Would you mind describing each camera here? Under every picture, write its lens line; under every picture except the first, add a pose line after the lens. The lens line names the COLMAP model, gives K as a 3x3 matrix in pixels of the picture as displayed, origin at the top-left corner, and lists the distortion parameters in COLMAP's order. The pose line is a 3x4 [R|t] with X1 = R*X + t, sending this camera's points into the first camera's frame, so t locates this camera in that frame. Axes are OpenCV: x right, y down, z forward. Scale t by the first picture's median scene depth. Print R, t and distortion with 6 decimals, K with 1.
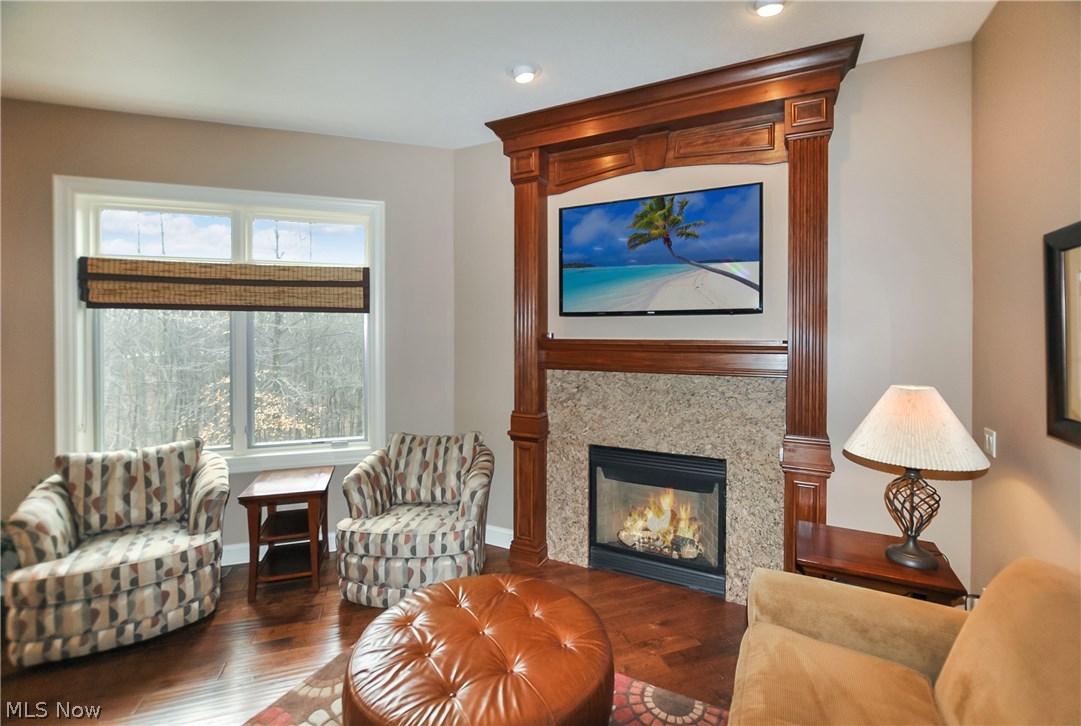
lens RADIAL K [[476.7, 0, 548.8], [0, 476.7, 344.4], [0, 0, 1]] dist [-0.024399, 0.000058]
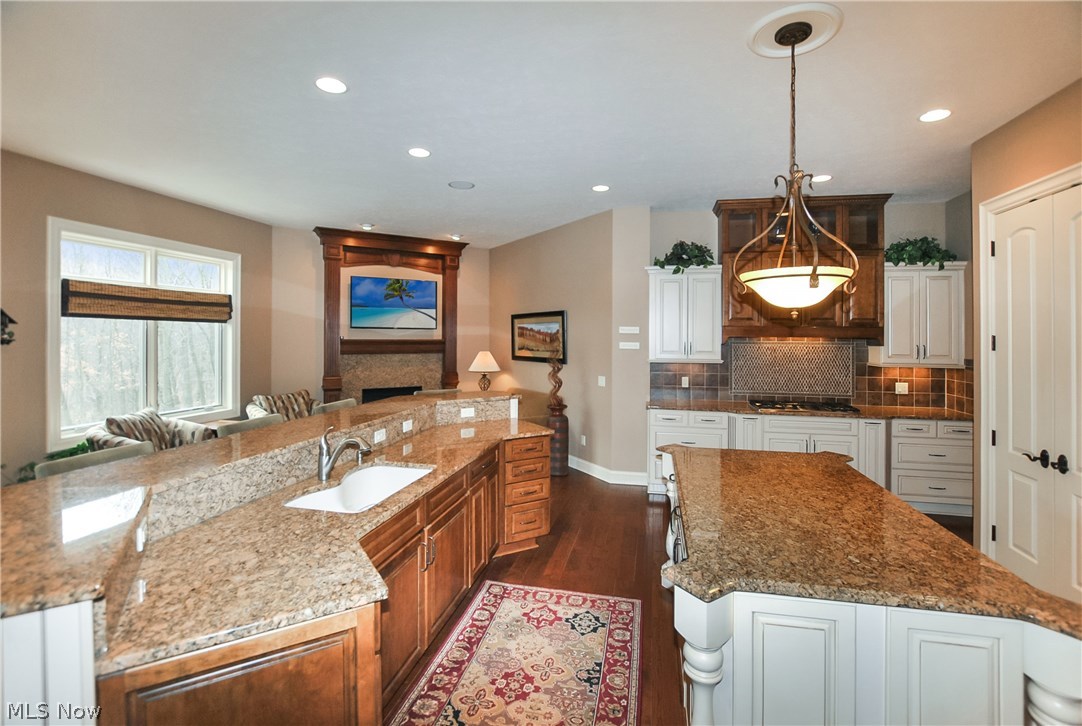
lens RADIAL K [[496.1, 0, 524.6], [0, 496.1, 332.4], [0, 0, 1]] dist [0.001719, 0.000436]
pose [[0.548276, 0.007009, 0.836268, -1.387027], [0.017030, 0.999664, -0.019544, 0.014320], [-0.836124, 0.024957, 0.547973, -0.820575]]
